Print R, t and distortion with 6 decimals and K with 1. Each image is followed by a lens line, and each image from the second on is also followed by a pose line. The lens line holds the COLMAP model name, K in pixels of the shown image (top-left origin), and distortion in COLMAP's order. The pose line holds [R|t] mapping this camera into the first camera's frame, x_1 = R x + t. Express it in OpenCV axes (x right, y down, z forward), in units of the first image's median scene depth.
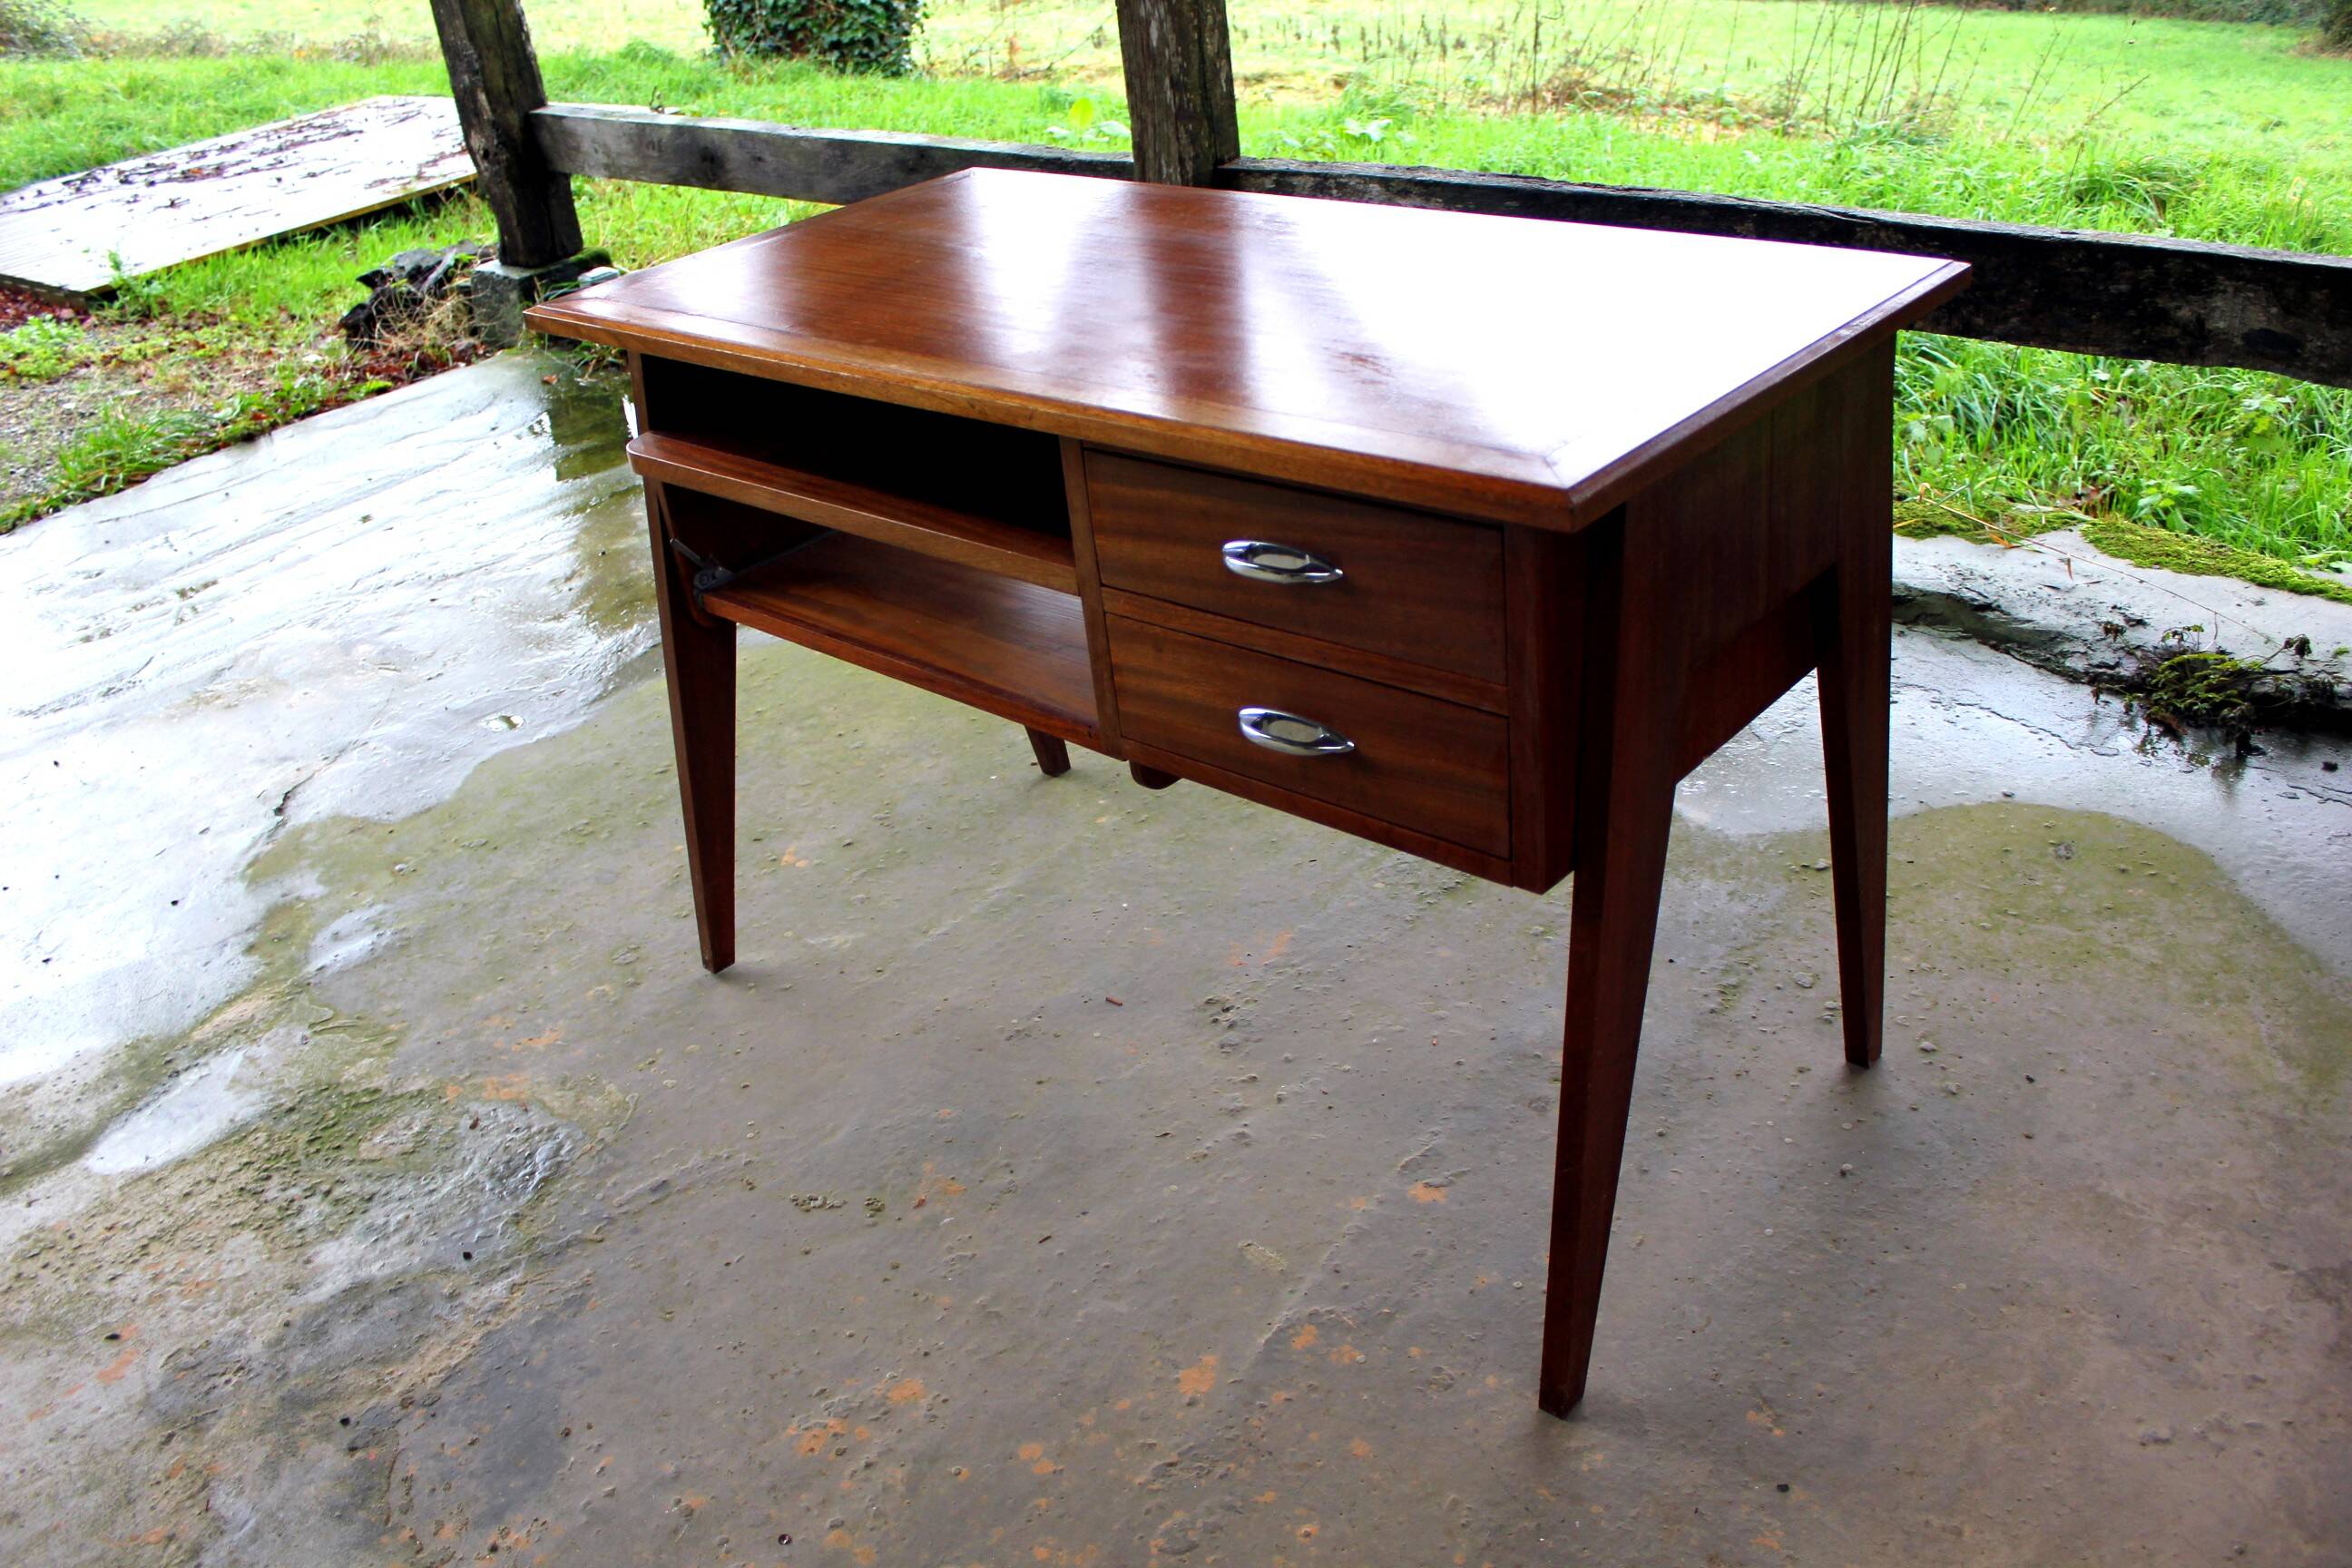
lens RADIAL K [[1977.5, 0, 1162.3], [0, 1977.5, 782.6], [0, 0, 1]] dist [-0.155408, 0.129136]
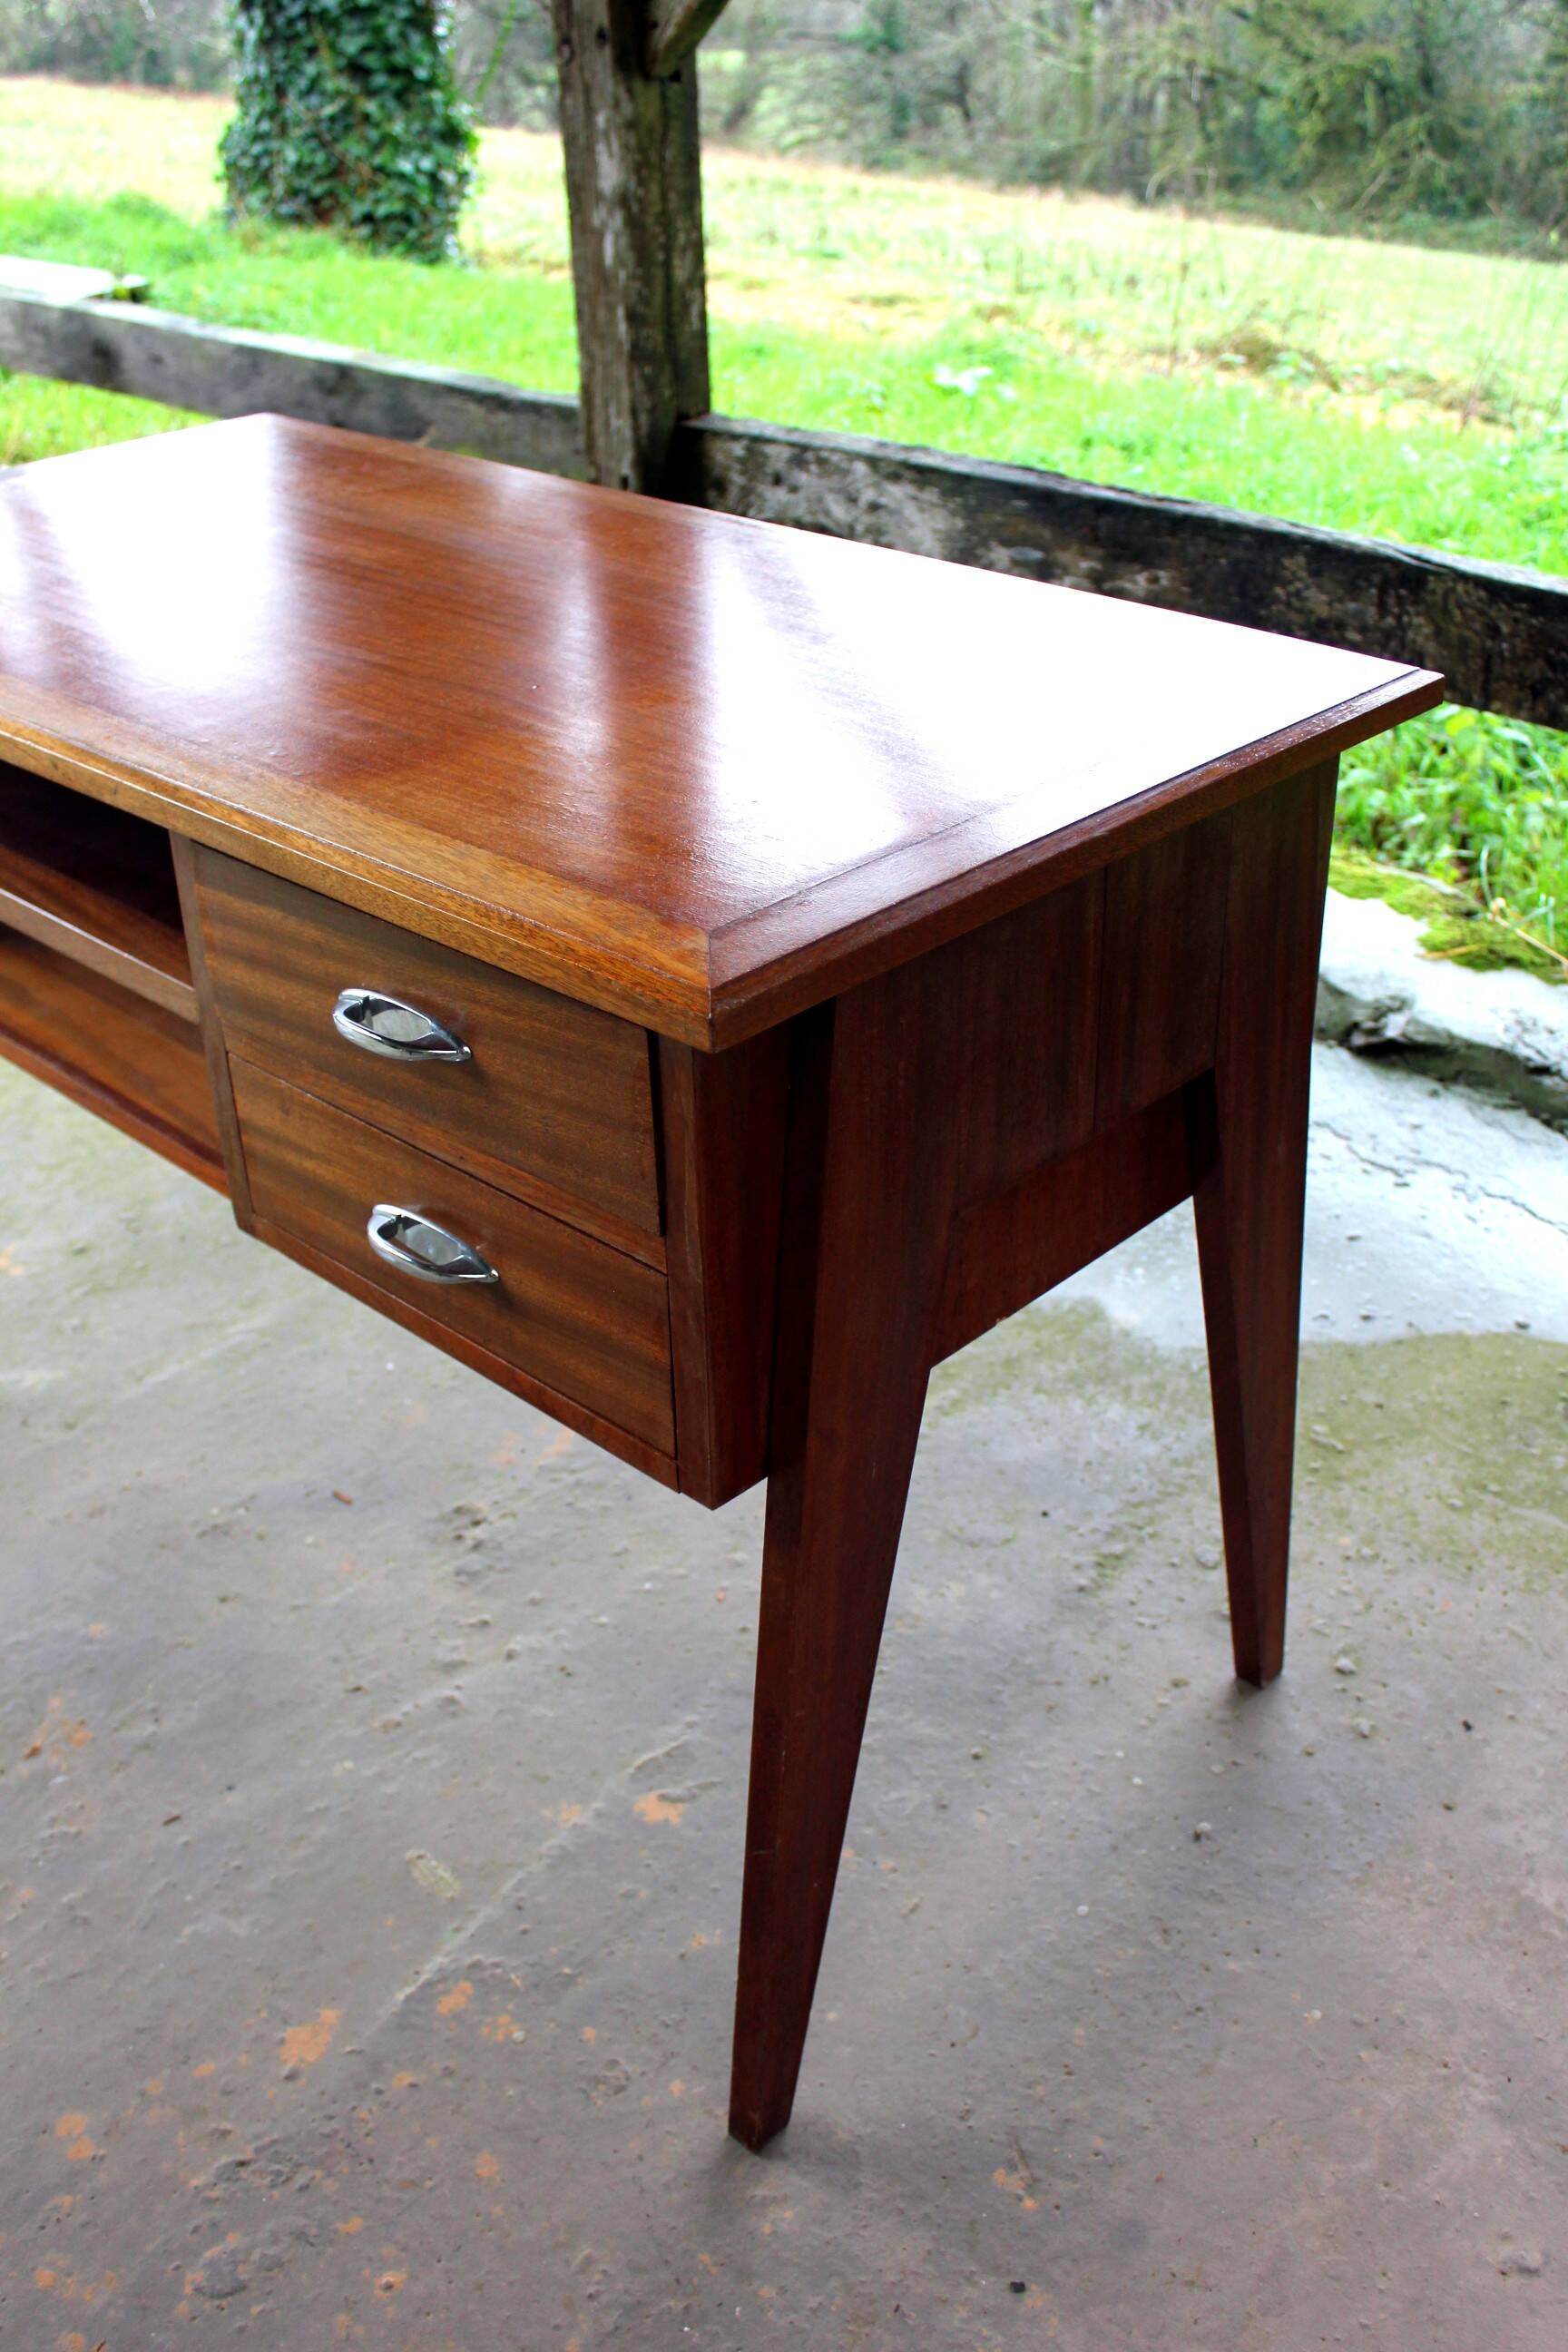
lens RADIAL K [[2247.9, 0, 766.9], [0, 2247.9, 1200.3], [0, 0, 1]] dist [-0.079529, 0.000000]
pose [[0.996215, 0.085228, 0.017107, 0.126535], [-0.085886, 0.995404, 0.042368, -0.064142], [-0.013418, -0.043677, 0.998956, 0.110603]]
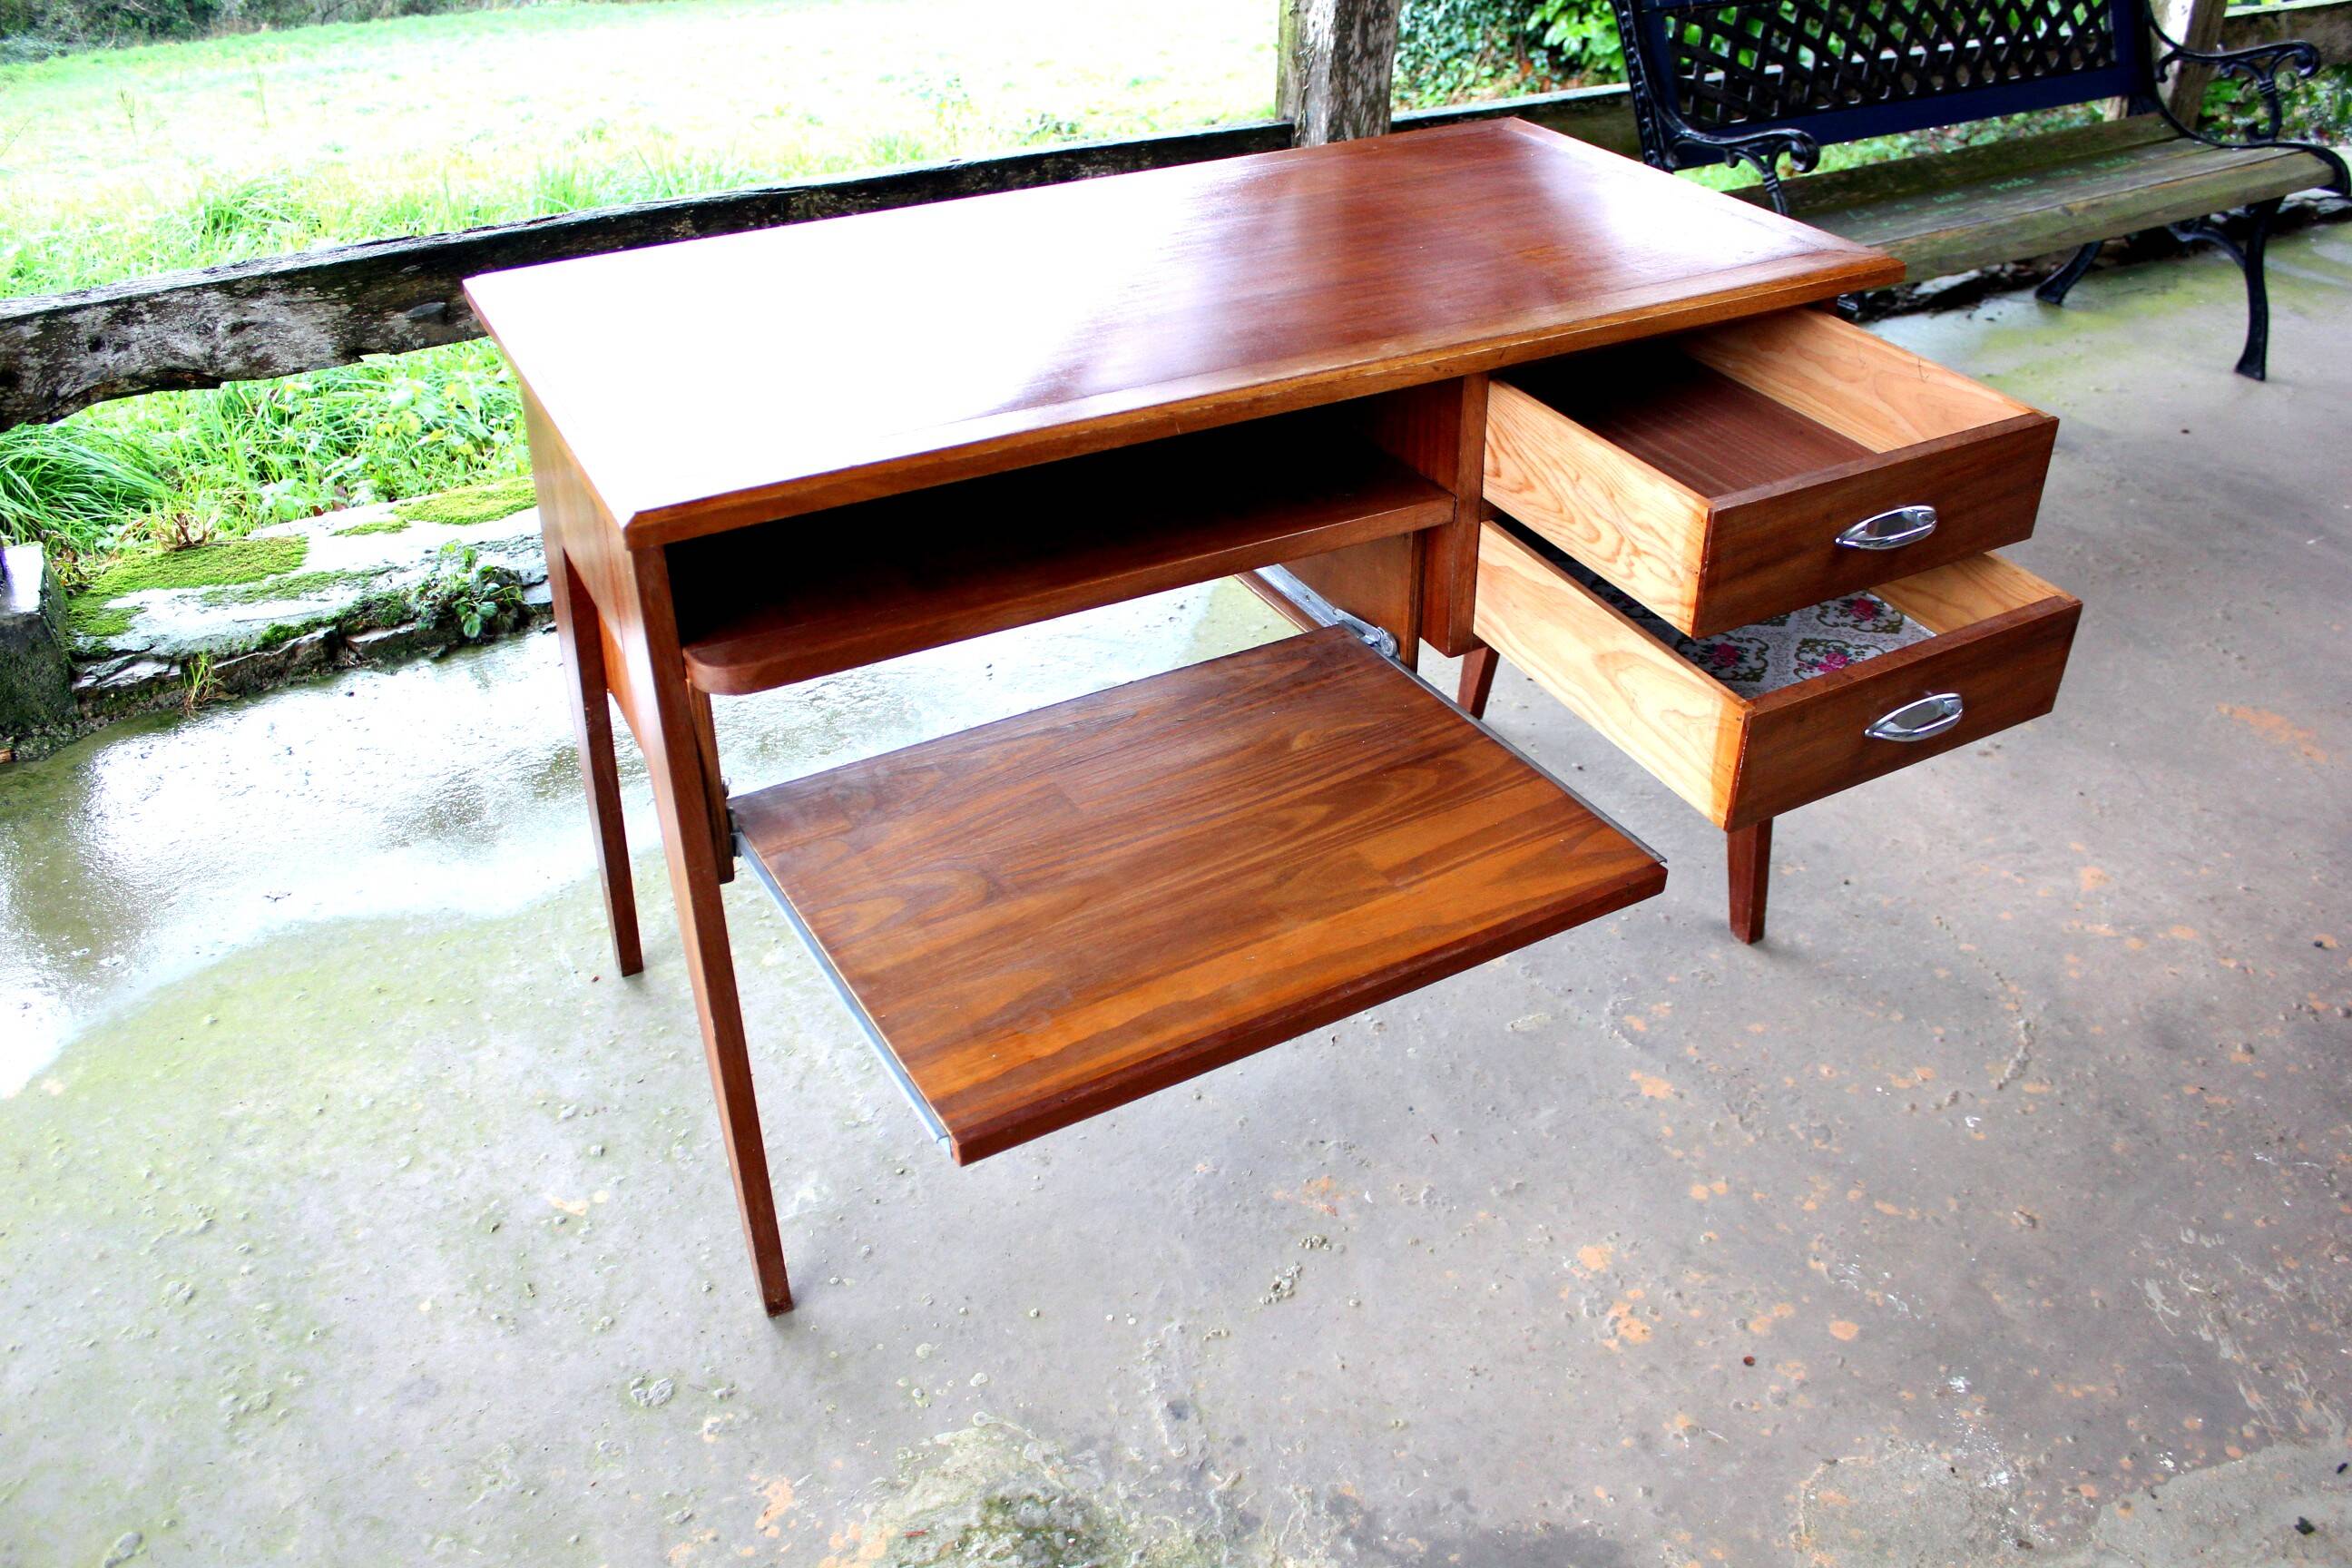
lens RADIAL K [[1977.5, 0, 1210.0], [0, 1977.5, 785.9], [0, 0, 1]] dist [-0.155408, 0.129136]
pose [[0.327892, -0.410003, 0.851108, -0.838242], [0.427141, 0.867910, 0.253540, -0.230961], [-0.842637, 0.280409, 0.459710, 0.503559]]
